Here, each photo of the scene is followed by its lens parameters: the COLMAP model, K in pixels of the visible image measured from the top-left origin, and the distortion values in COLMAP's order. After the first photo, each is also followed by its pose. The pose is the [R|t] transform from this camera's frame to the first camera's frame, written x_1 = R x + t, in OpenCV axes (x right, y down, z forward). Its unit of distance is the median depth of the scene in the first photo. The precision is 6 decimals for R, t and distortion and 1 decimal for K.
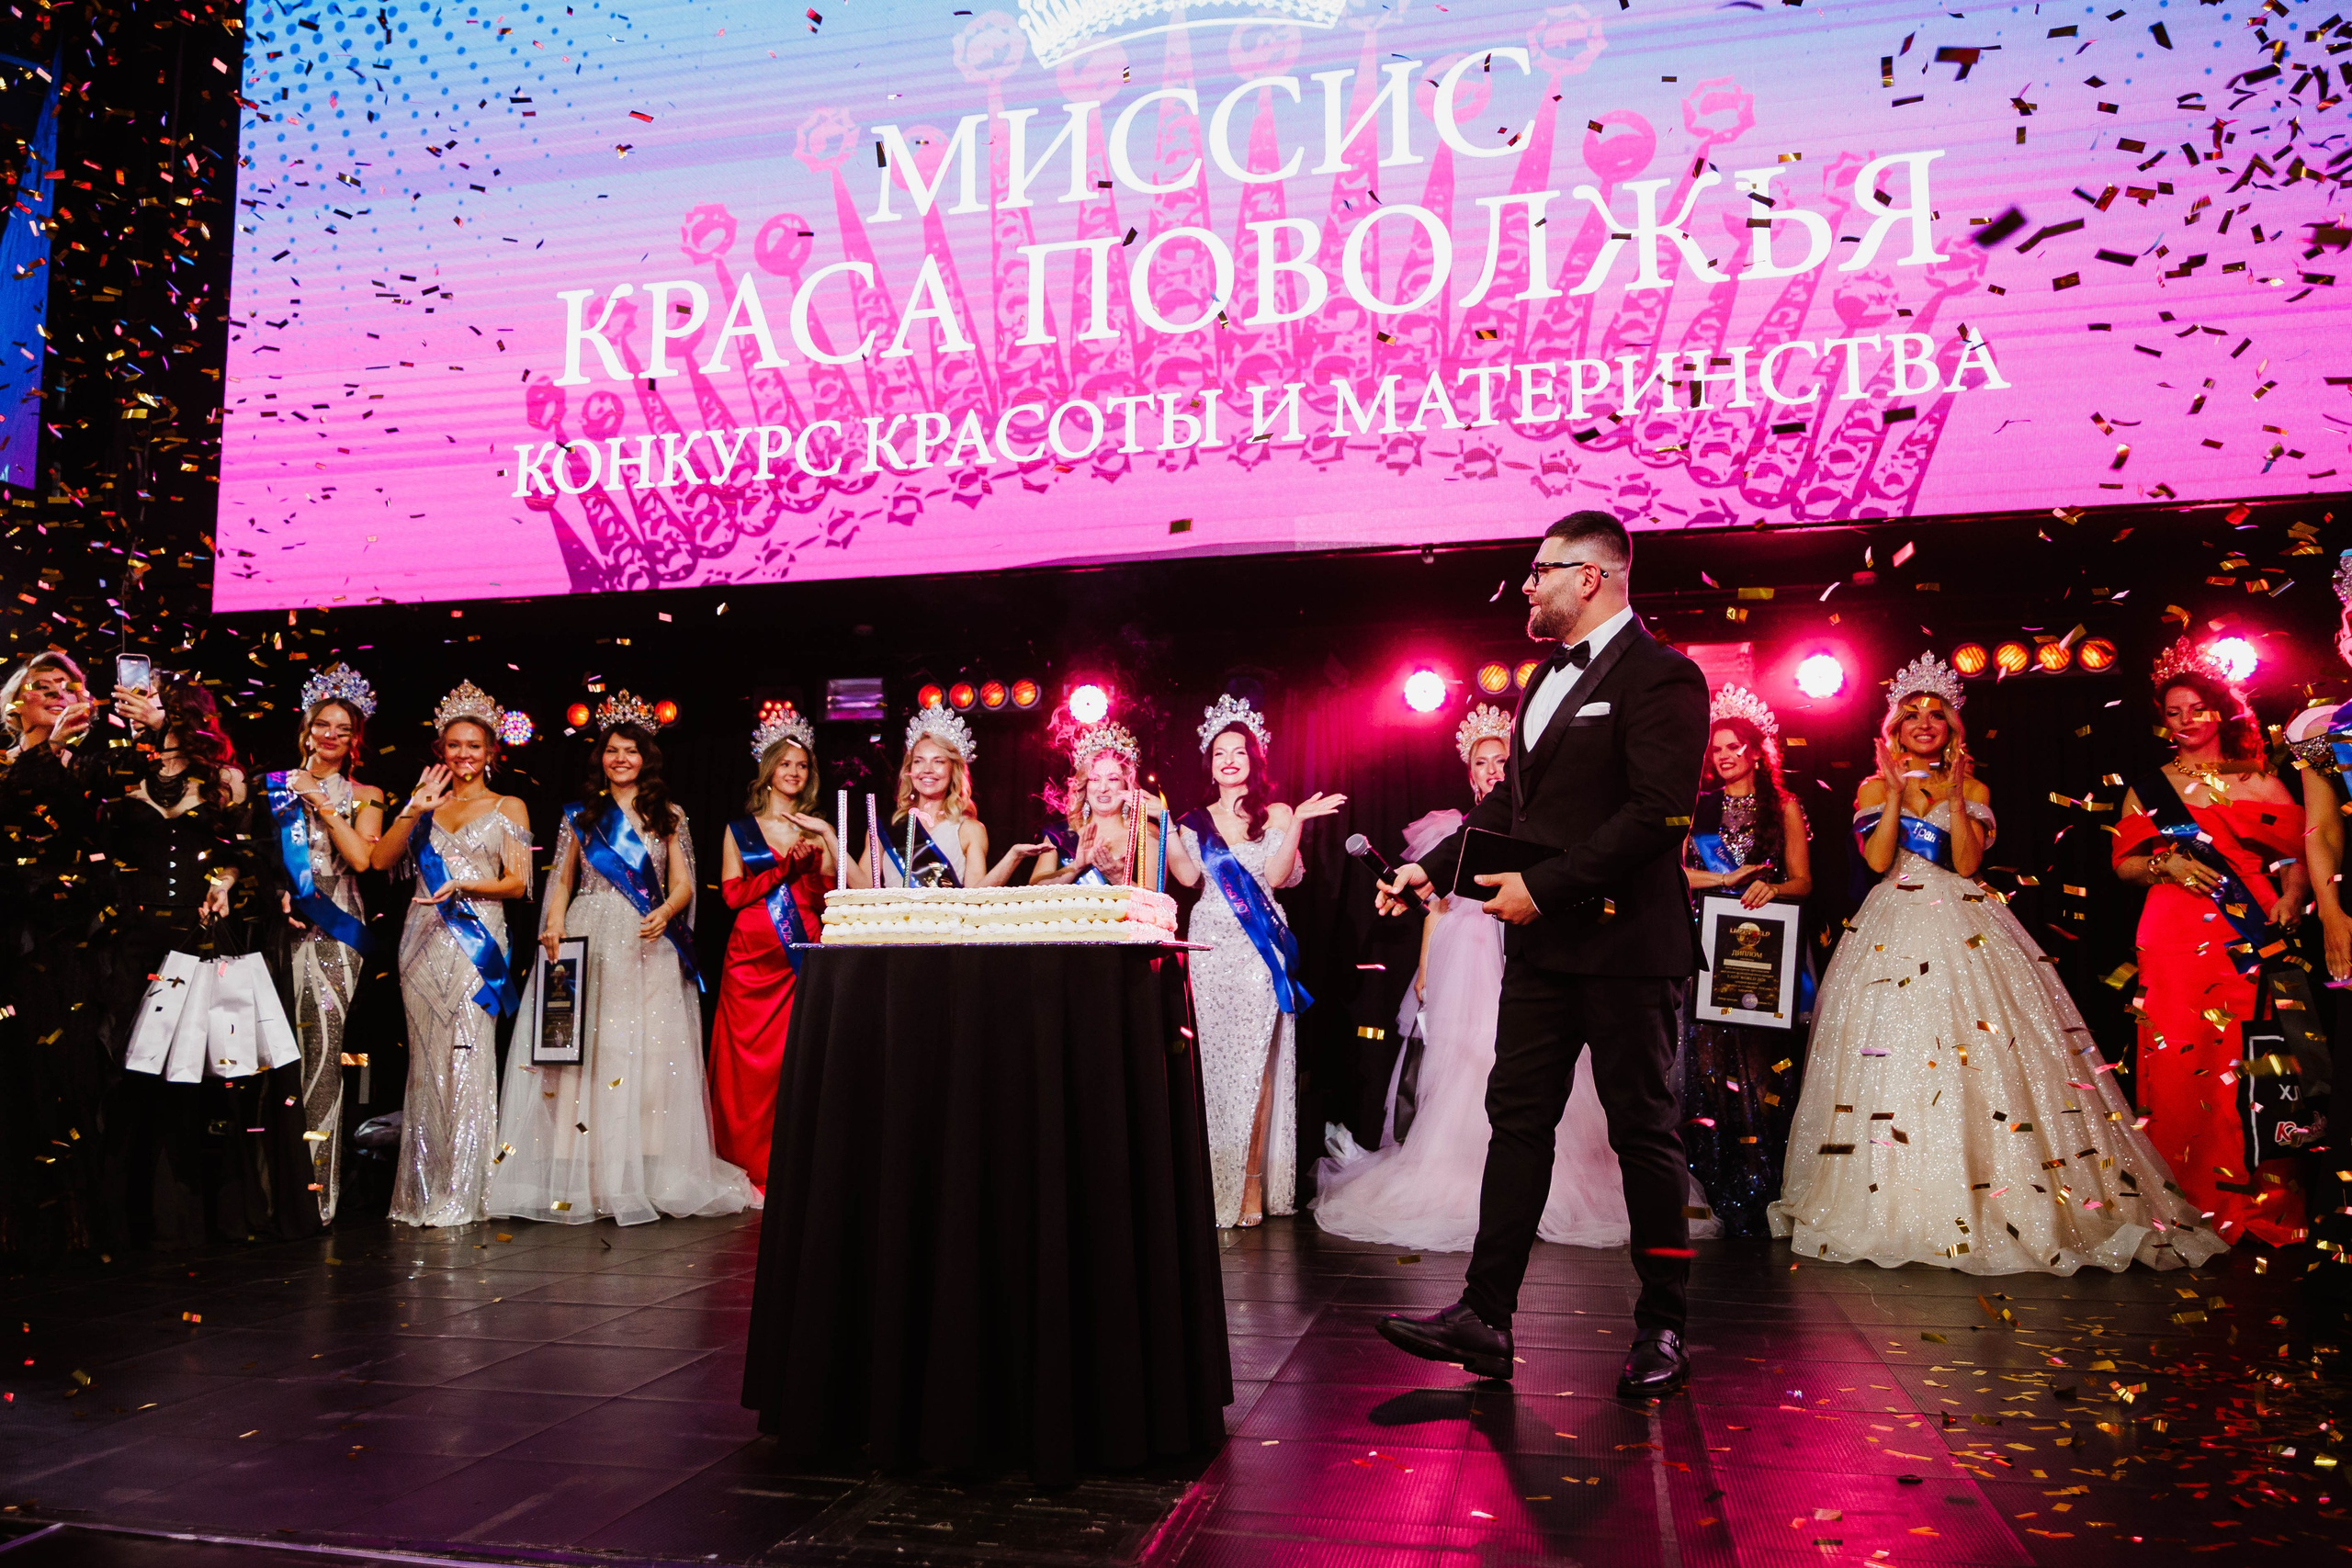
lens RADIAL K [[1659.8, 0, 1176.0], [0, 1659.8, 784.0], [0, 0, 1]] dist [0.005098, 0.004808]
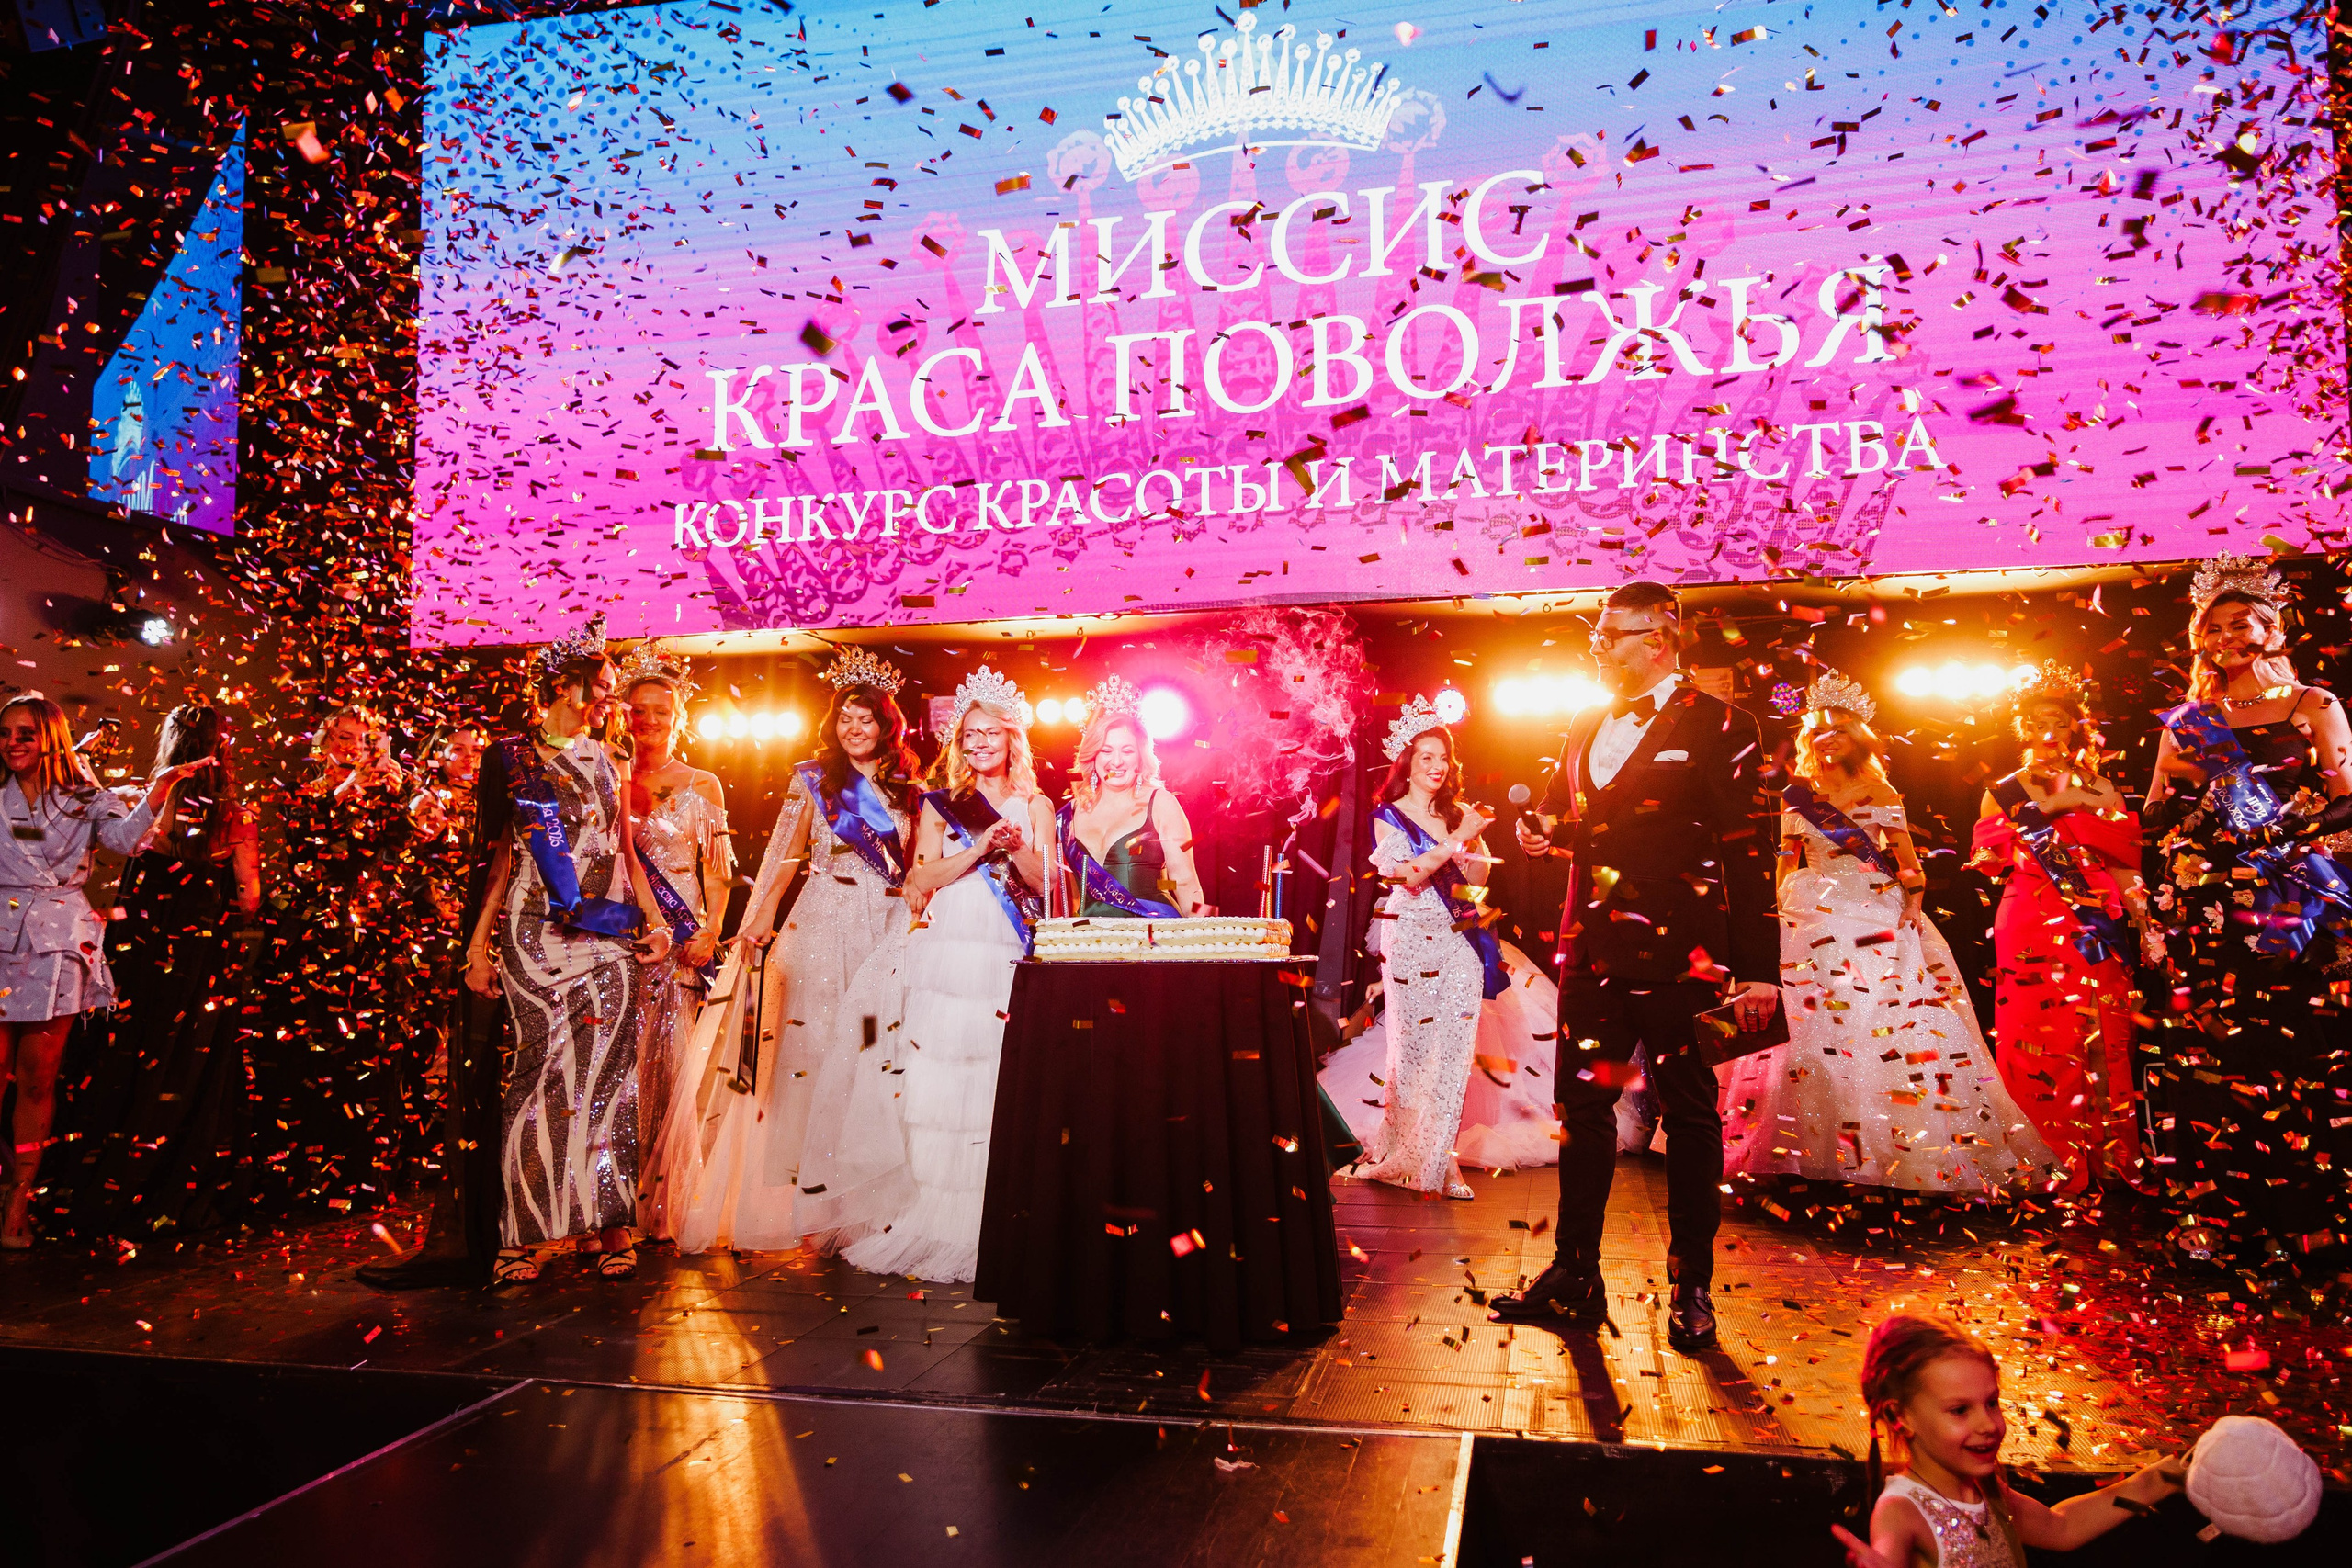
lens RADIAL K [[1659.8, 0, 1176.0], [0, 1659.8, 784.0], [0, 0, 1]] dist [0.005098, 0.004808]
pose [[0.999978, -0.006100, -0.002742, -0.046031], [0.006173, 0.999603, 0.027507, -0.041215], [0.002573, -0.027524, 0.999618, -0.181825]]
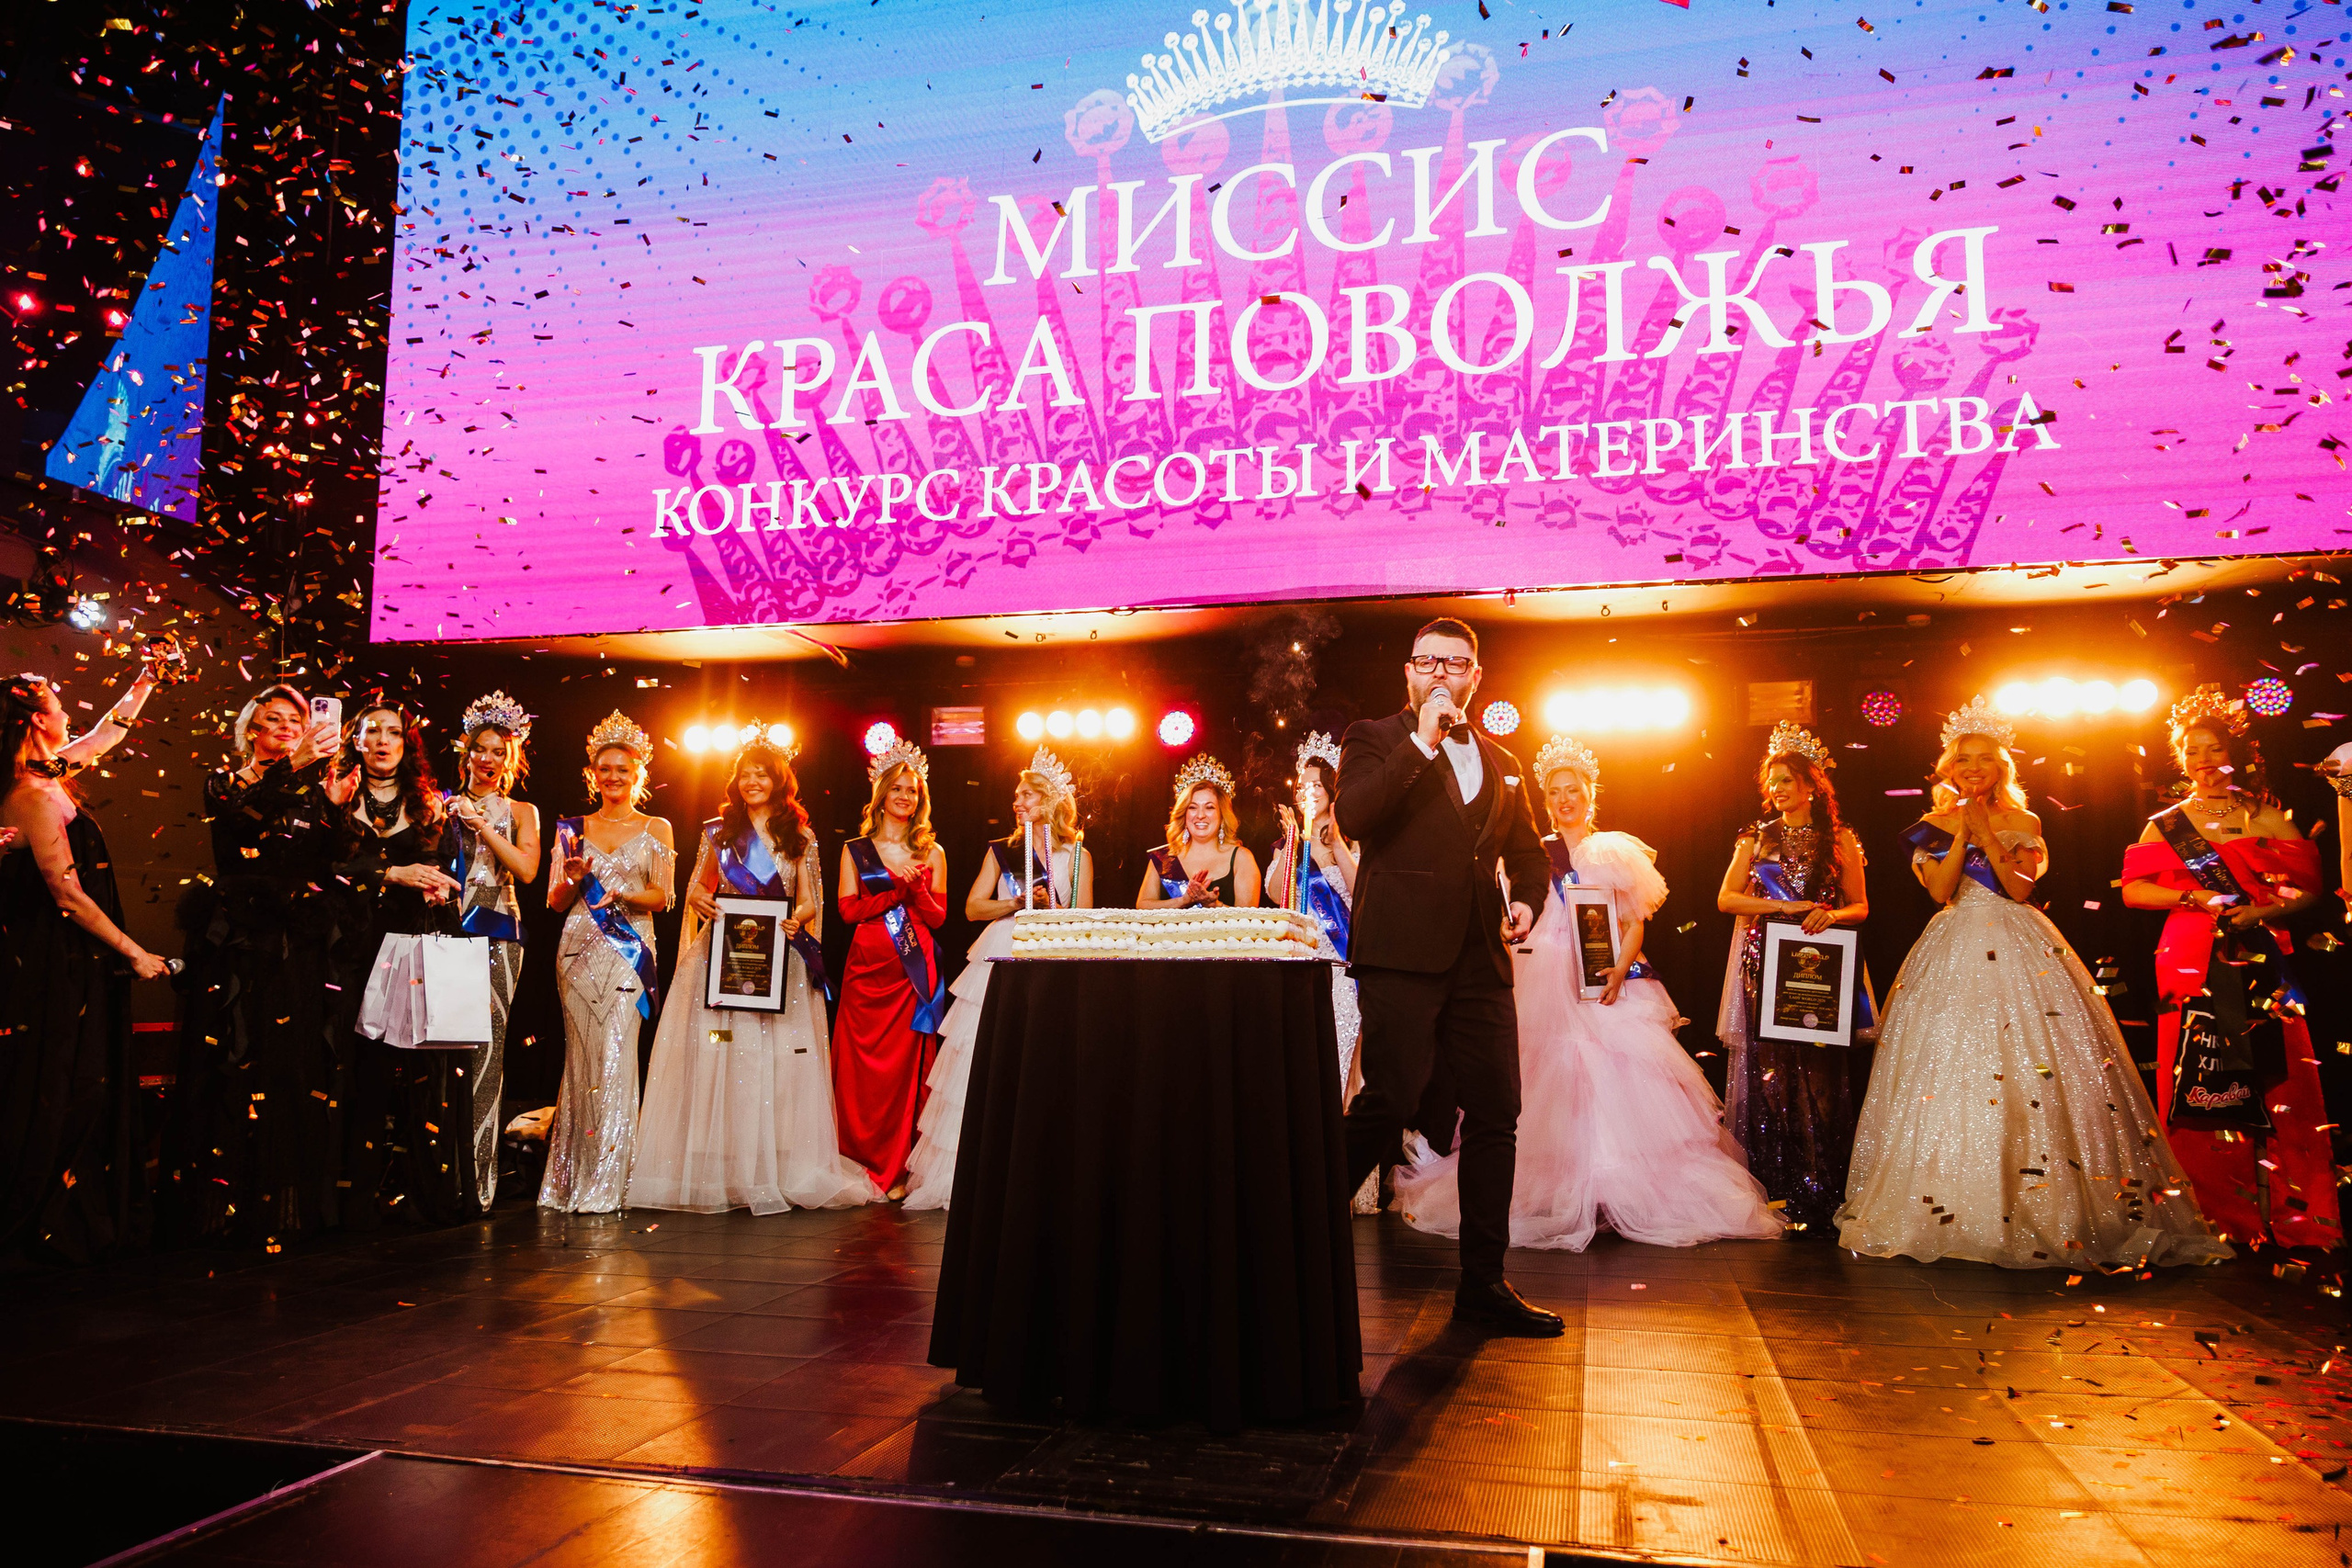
lens RADIAL K [[1659.8, 0, 1176.0], [0, 1659.8, 784.0], [0, 0, 1]] dist [0.005098, 0.004808]
pose [[0.999777, 0.007876, -0.019593, -0.040068], [-0.008088, 0.999909, -0.010767, -0.004944], [0.019507, 0.010924, 0.999750, -0.071490]]
